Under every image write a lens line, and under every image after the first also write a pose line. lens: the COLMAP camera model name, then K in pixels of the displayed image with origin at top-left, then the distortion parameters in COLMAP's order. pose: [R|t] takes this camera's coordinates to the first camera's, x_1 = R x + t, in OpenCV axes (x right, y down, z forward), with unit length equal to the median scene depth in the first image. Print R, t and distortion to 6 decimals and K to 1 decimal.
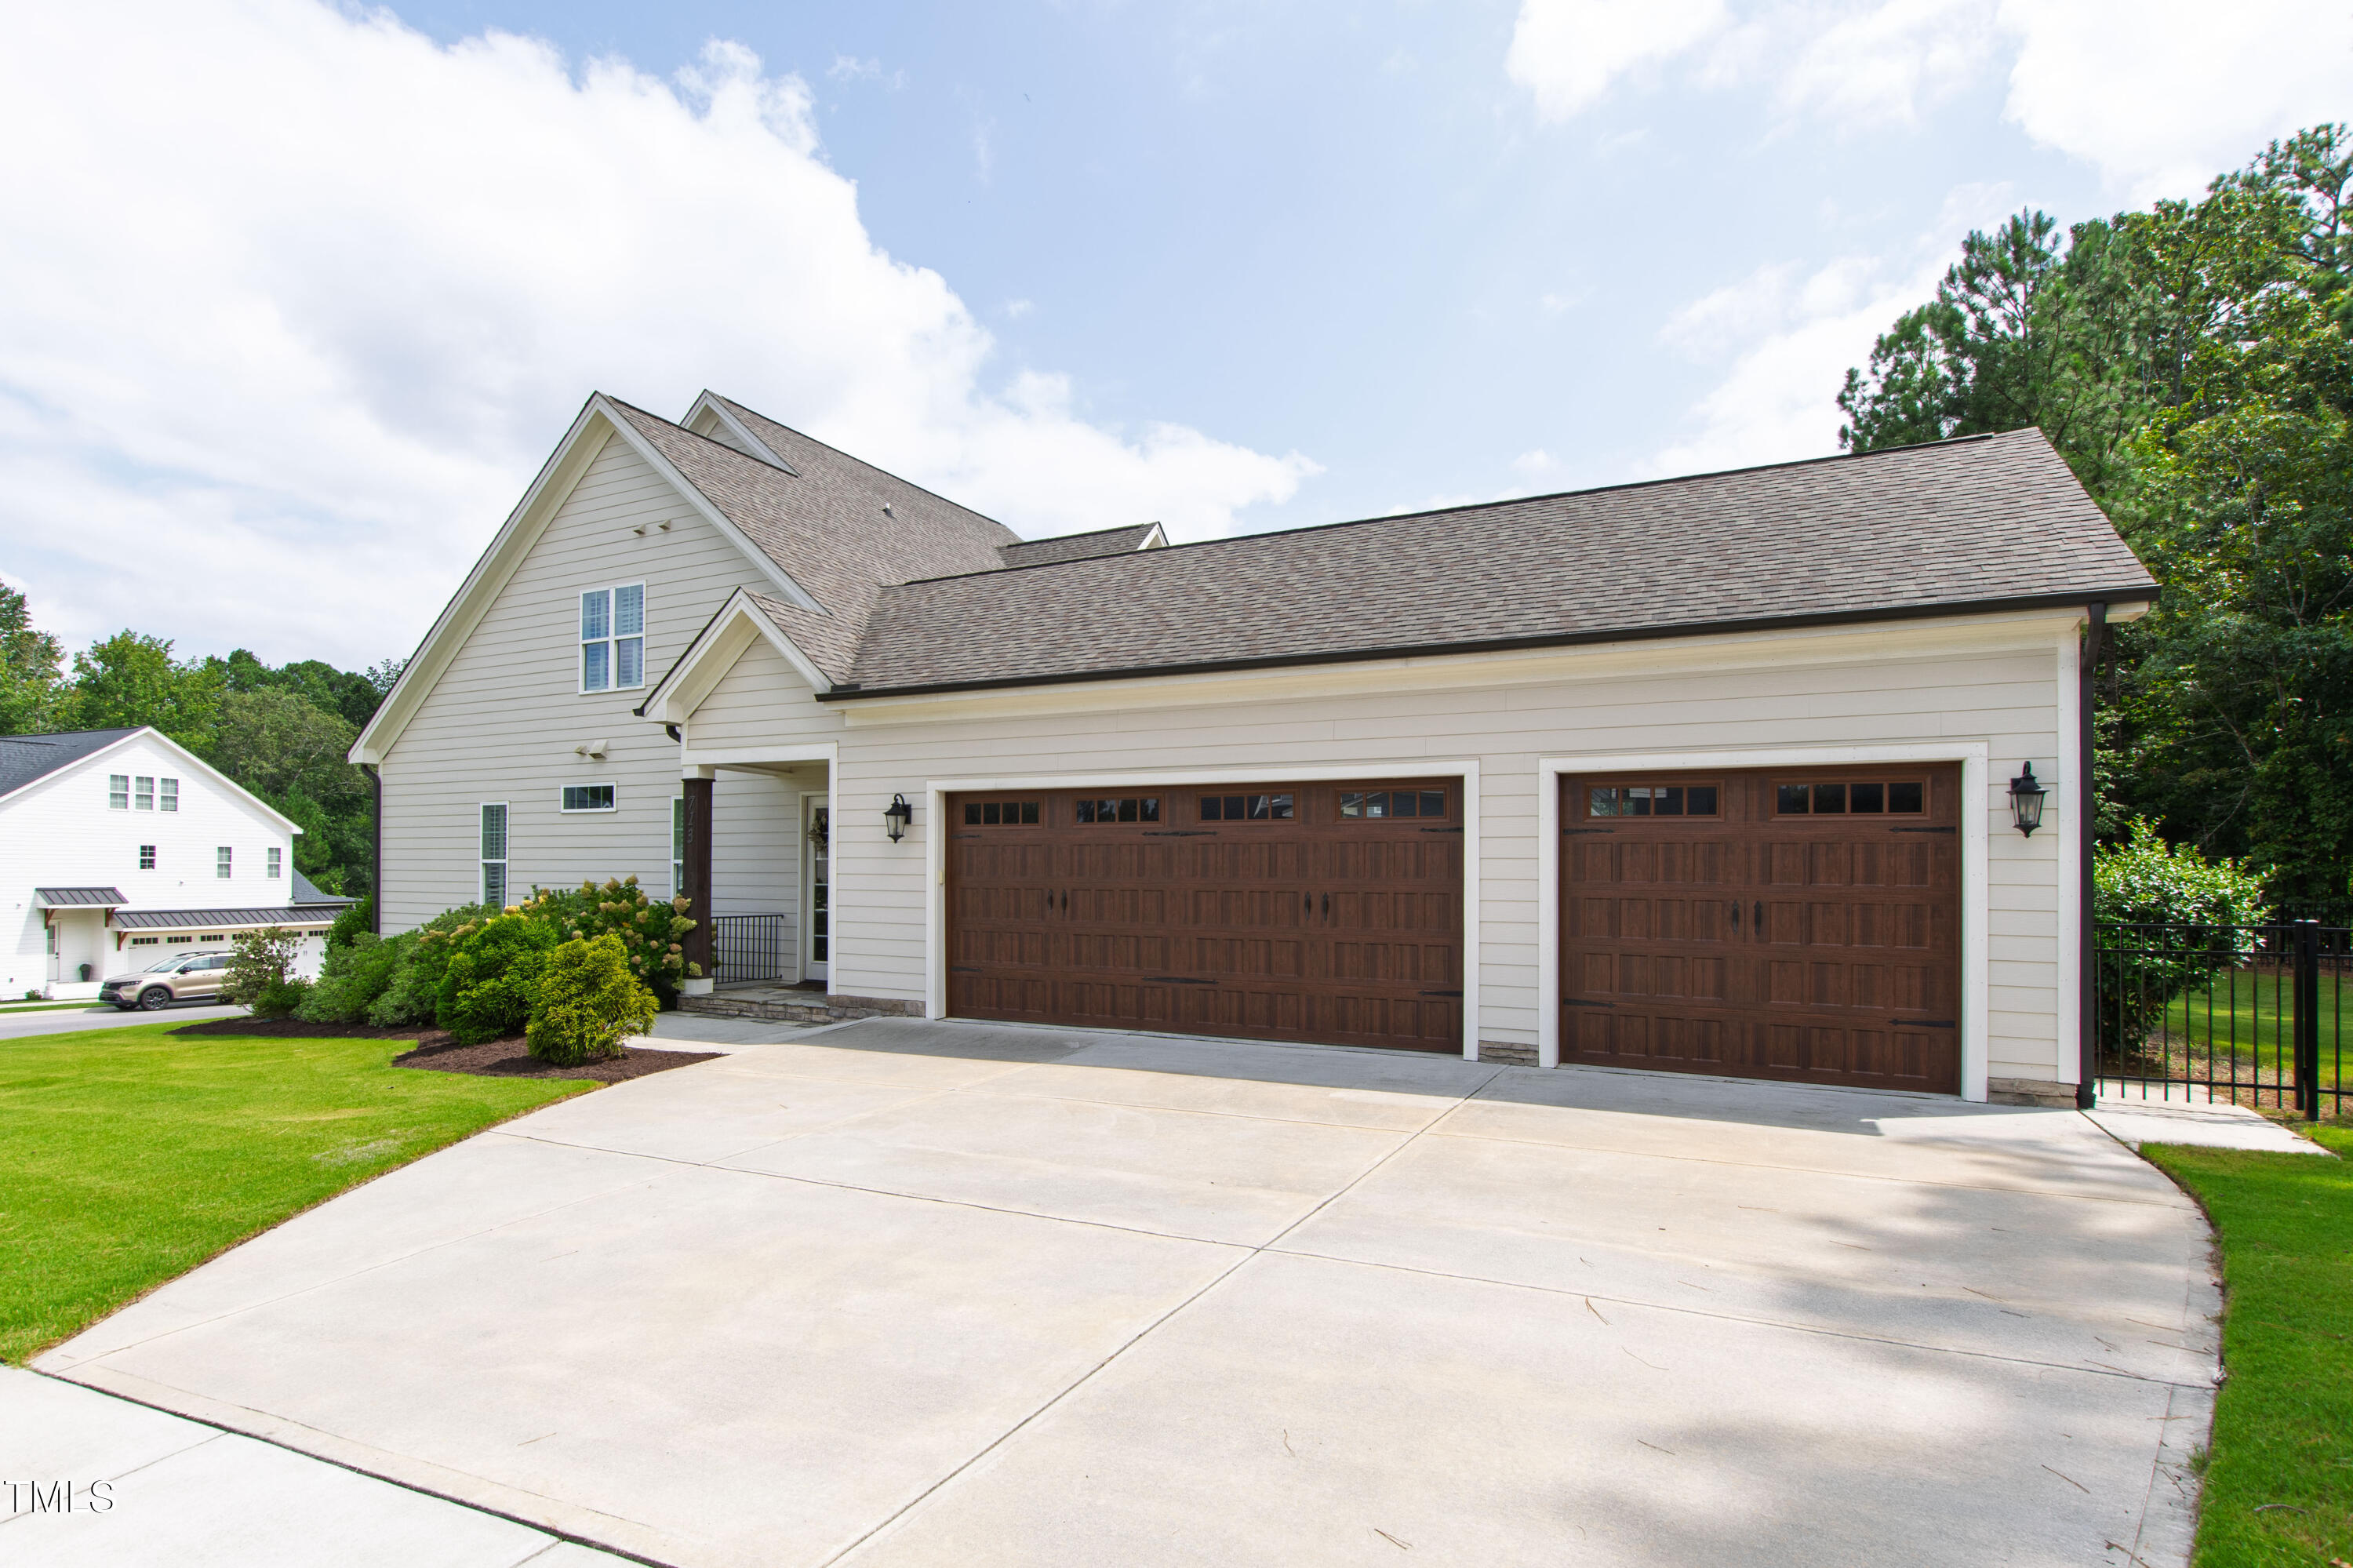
lens RADIAL K [[1178.5, 0, 1176.6], [0, 1178.5, 858.8], [0, 0, 1]] dist [-0.000286, -0.000025]
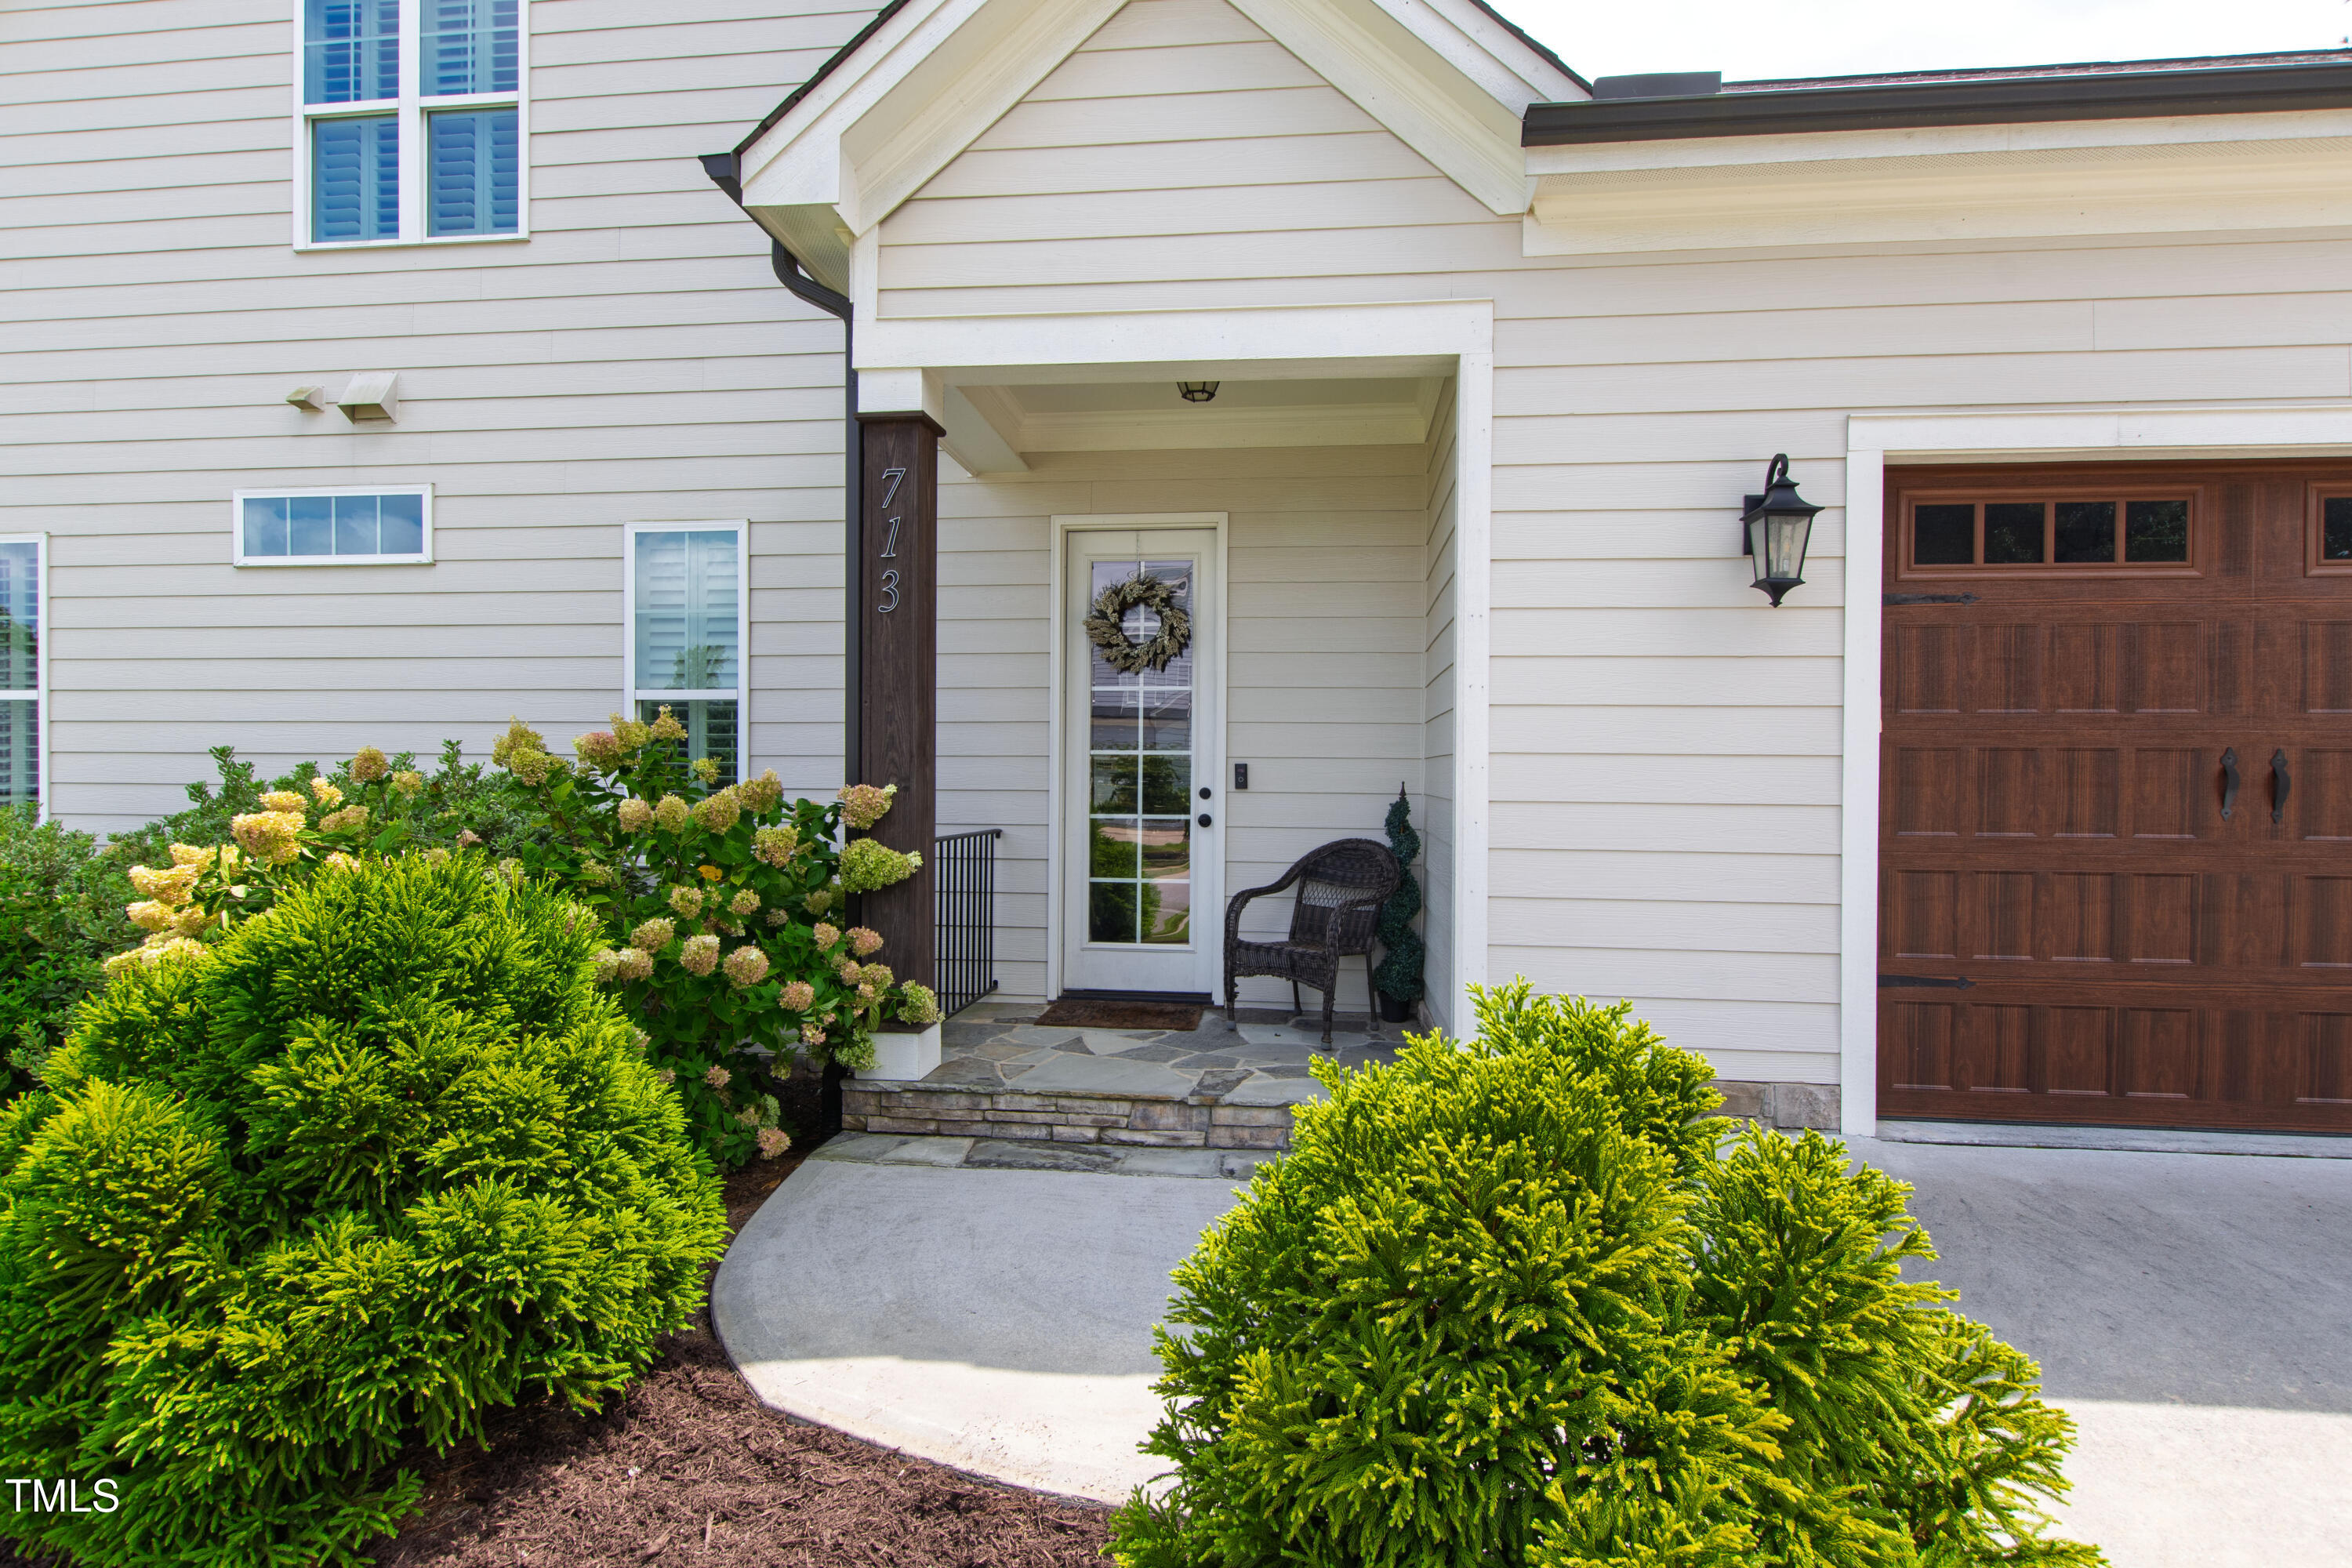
lens RADIAL K [[1132.7, 0, 1176.0], [0, 1132.7, 784.0], [0, 0, 1]] dist [-0.000763, -0.000155]
pose [[0.939159, -0.000105, 0.343484, -0.454658], [-0.006034, 0.999841, 0.016803, 0.028441], [-0.343431, -0.017853, 0.939008, 0.695197]]
